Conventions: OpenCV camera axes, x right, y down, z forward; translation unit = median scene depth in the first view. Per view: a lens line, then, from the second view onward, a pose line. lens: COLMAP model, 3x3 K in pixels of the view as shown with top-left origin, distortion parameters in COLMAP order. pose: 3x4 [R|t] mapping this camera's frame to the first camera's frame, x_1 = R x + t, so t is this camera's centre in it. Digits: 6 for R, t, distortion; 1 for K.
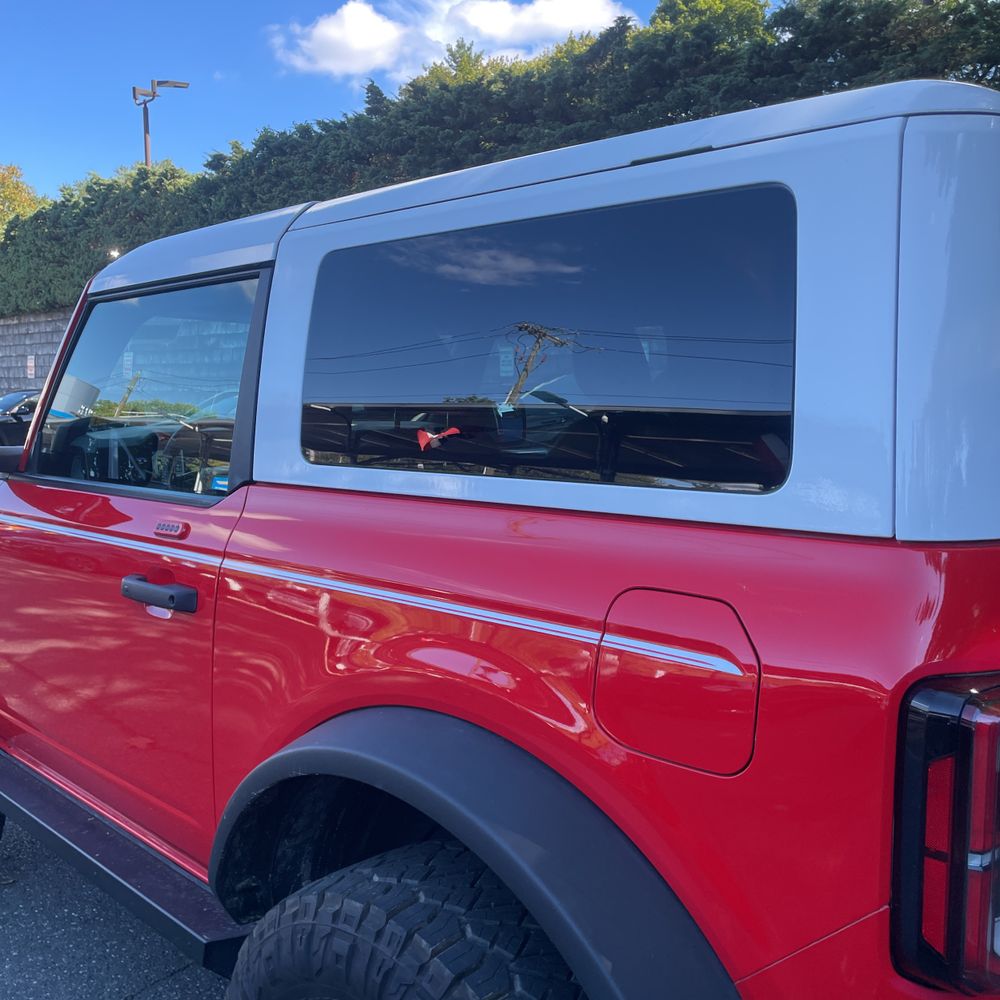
lens RADIAL K [[1008.9, 0, 497.4], [0, 1008.9, 508.0], [0, 0, 1]] dist [0.087045, -0.106884]
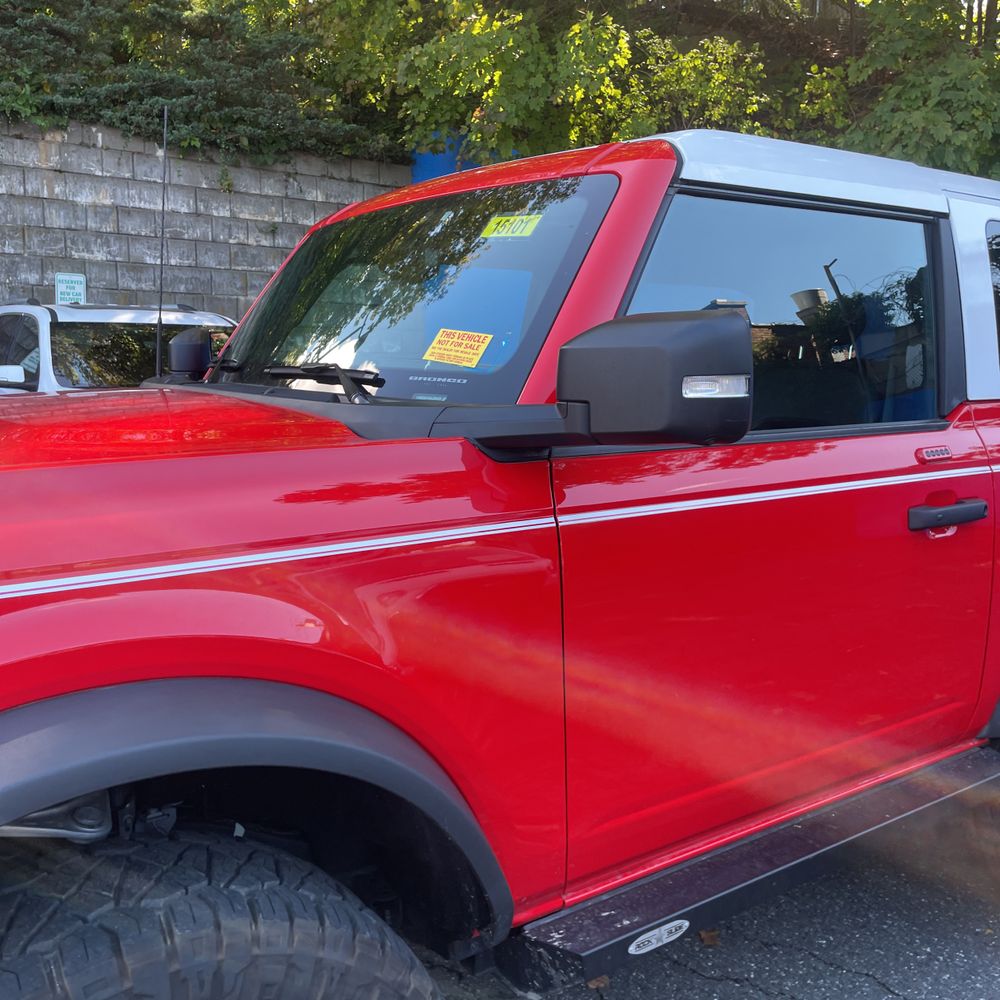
lens RADIAL K [[1002.8, 0, 499.6], [0, 1002.8, 494.2], [0, 0, 1]] dist [0.099727, -0.129012]
pose [[0.159432, -0.136902, 0.977670, -0.140054], [0.094164, 0.987931, 0.122983, -0.010776], [-0.982708, 0.072454, 0.170399, 0.123748]]
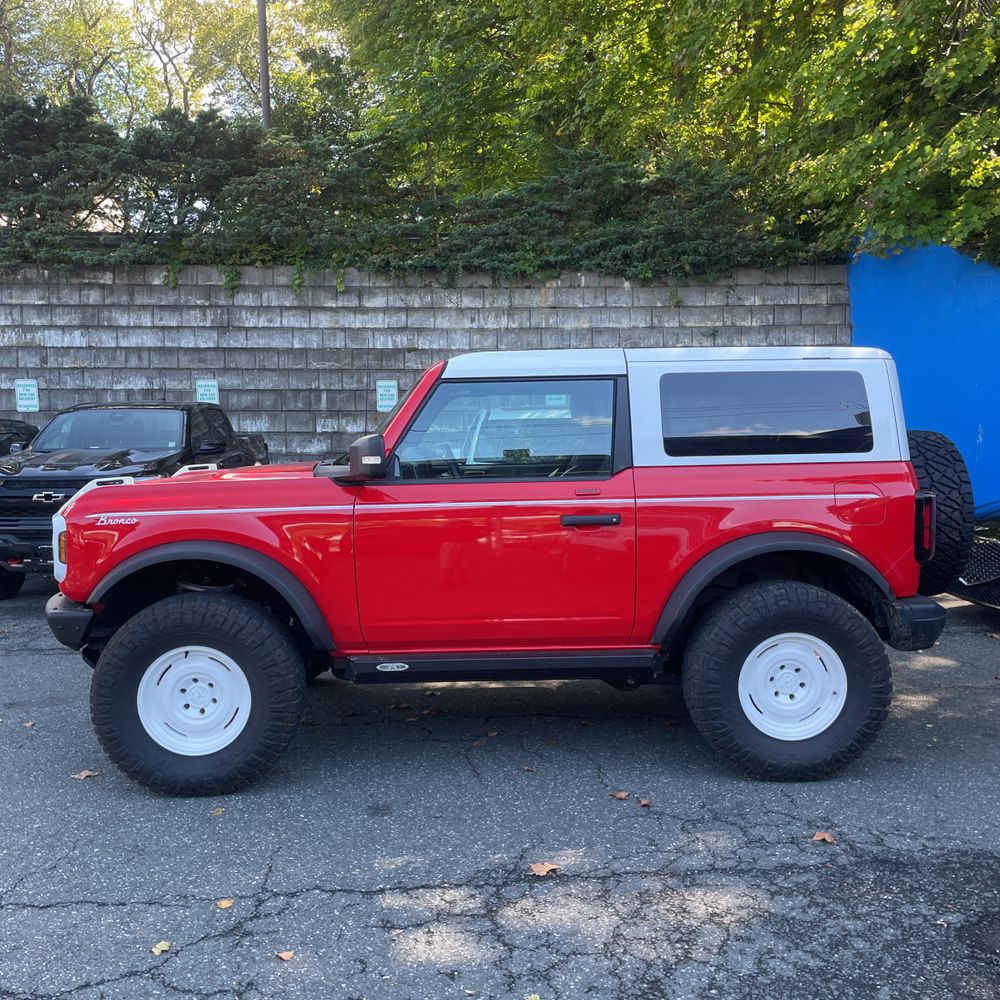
lens RADIAL K [[1002.8, 0, 499.6], [0, 1002.8, 494.2], [0, 0, 1]] dist [0.099727, -0.129012]
pose [[0.684578, -0.058957, 0.726551, -0.199259], [0.091712, 0.995770, -0.005610, 0.002084], [-0.723147, 0.070475, 0.687089, -0.035520]]
